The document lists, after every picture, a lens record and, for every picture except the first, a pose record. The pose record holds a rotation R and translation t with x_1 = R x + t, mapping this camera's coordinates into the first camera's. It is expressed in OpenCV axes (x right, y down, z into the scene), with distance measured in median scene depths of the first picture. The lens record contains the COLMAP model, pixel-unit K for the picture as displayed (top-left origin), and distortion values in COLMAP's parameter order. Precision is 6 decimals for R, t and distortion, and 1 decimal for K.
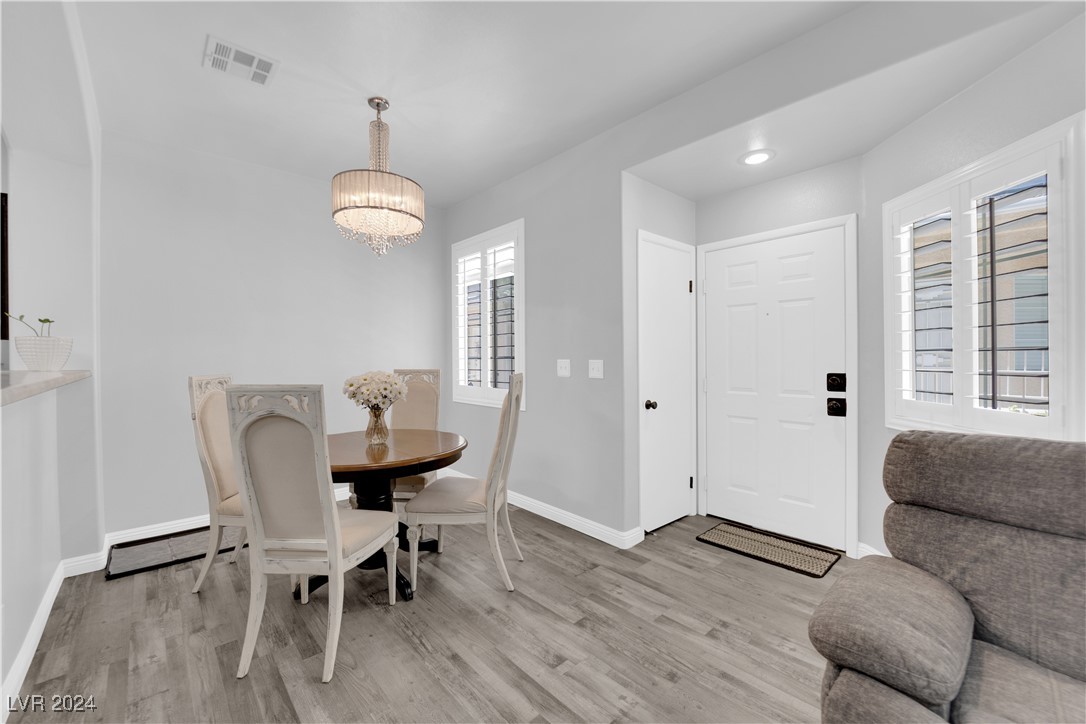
lens RADIAL K [[436.1, 0, 542.2], [0, 436.1, 359.0], [0, 0, 1]] dist [-0.007988, -0.004774]
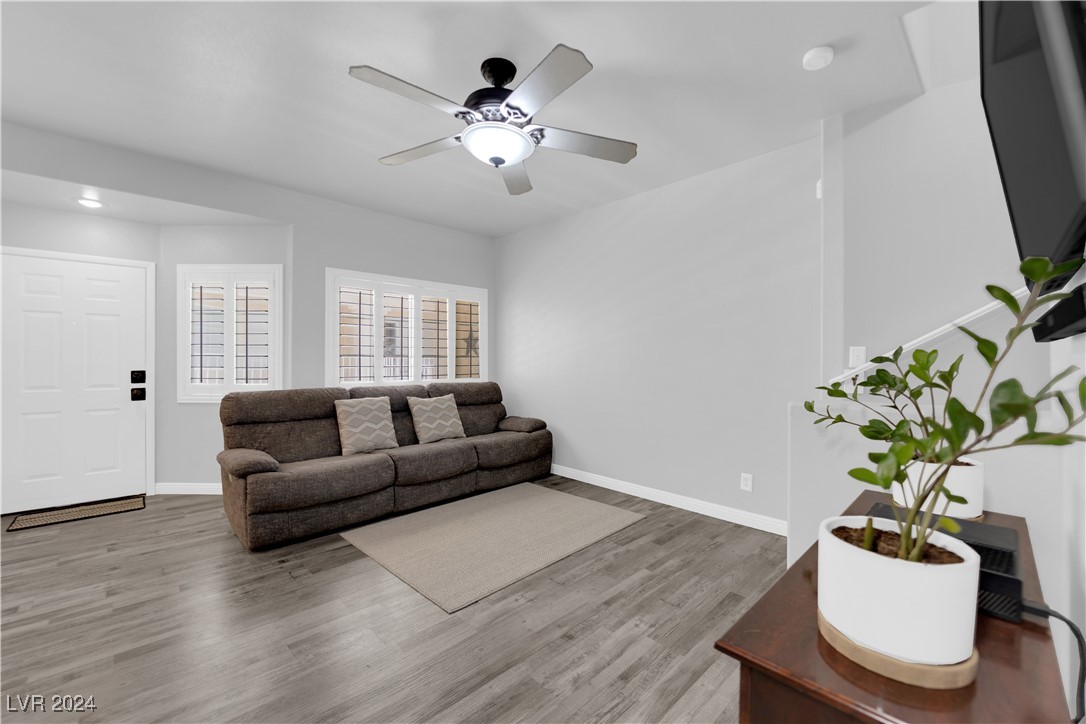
lens RADIAL K [[436.1, 0, 542.2], [0, 436.1, 359.0], [0, 0, 1]] dist [-0.007988, -0.004774]
pose [[-0.028772, 0.007803, 0.999556, -0.869389], [0.000787, 0.999969, -0.007783, 0.008007], [-0.999586, 0.000562, -0.028777, -0.318148]]
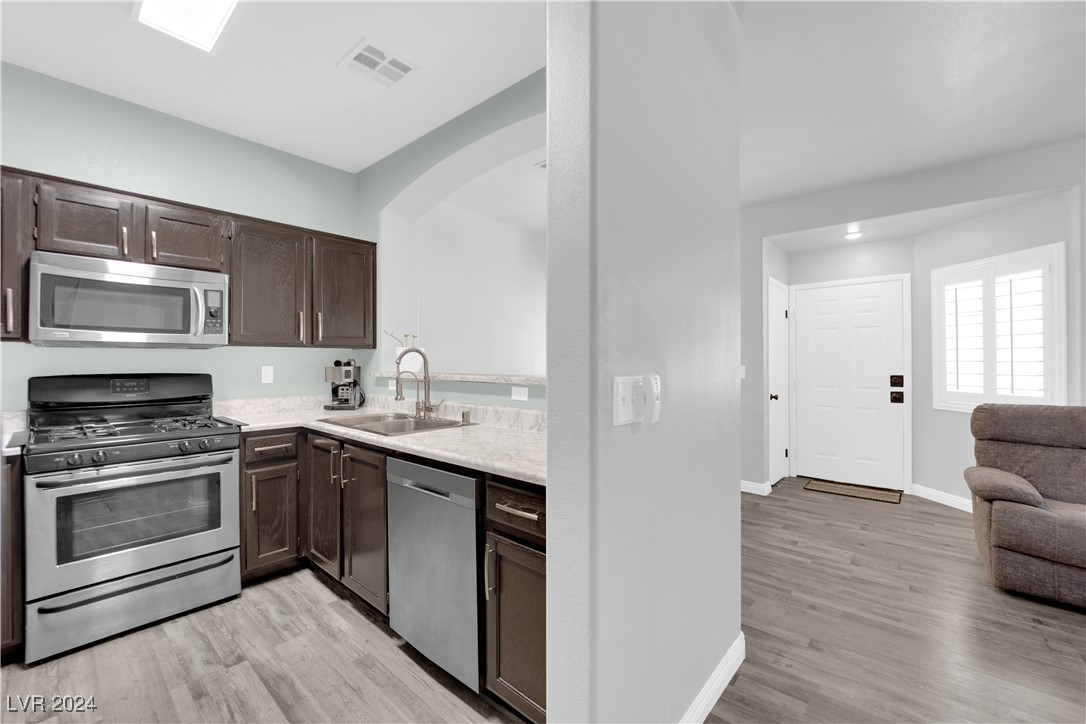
lens RADIAL K [[436.1, 0, 542.2], [0, 436.1, 359.0], [0, 0, 1]] dist [-0.007988, -0.004774]
pose [[0.993487, 0.006772, 0.113746, -0.841457], [-0.005535, 0.999922, -0.011186, -0.000883], [-0.113813, 0.010483, 0.993447, -0.433059]]
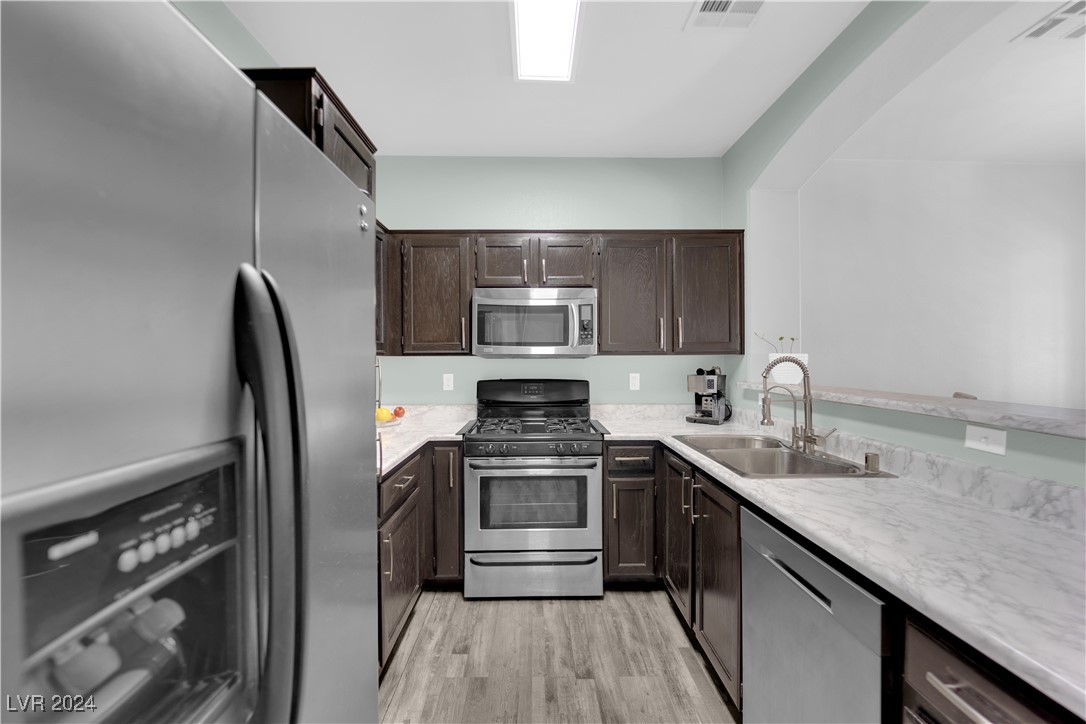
lens RADIAL K [[436.1, 0, 542.2], [0, 436.1, 359.0], [0, 0, 1]] dist [-0.007988, -0.004774]
pose [[0.749604, 0.005738, -0.661862, -0.840995], [-0.006993, 0.999975, 0.000749, -0.030559], [0.661850, 0.004067, 0.749625, -0.243831]]
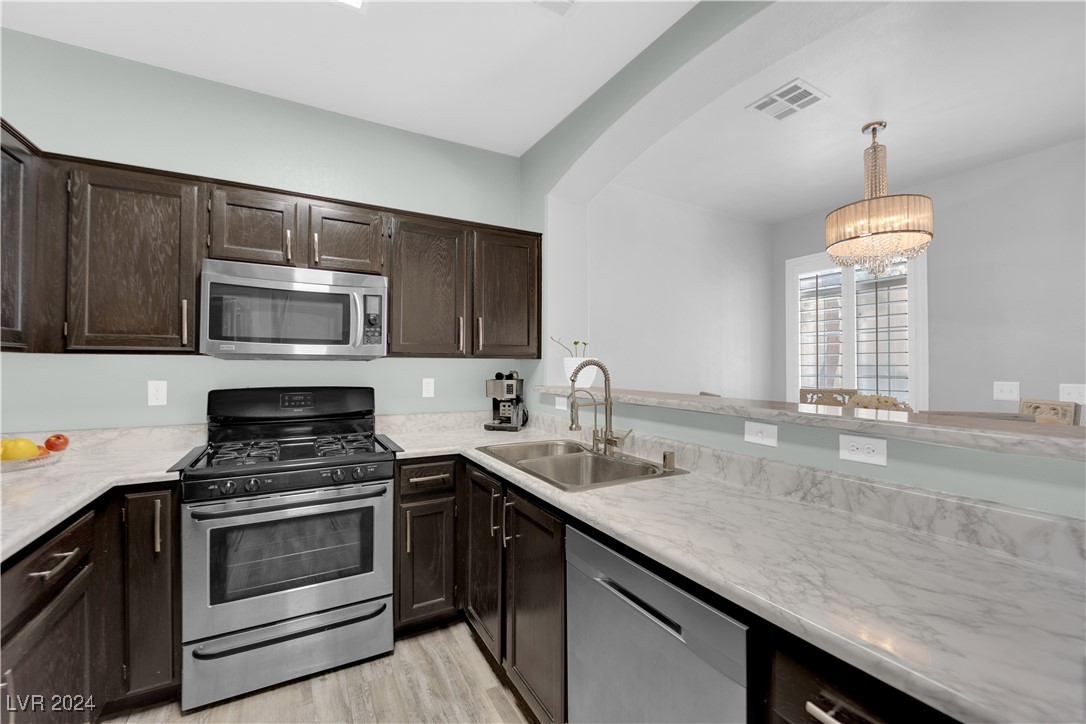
lens RADIAL K [[436.1, 0, 542.2], [0, 436.1, 359.0], [0, 0, 1]] dist [-0.007988, -0.004774]
pose [[0.974895, 0.009009, -0.222481, -0.941921], [-0.013202, 0.999762, -0.017366, -0.024304], [0.222272, 0.019867, 0.974782, -0.147271]]
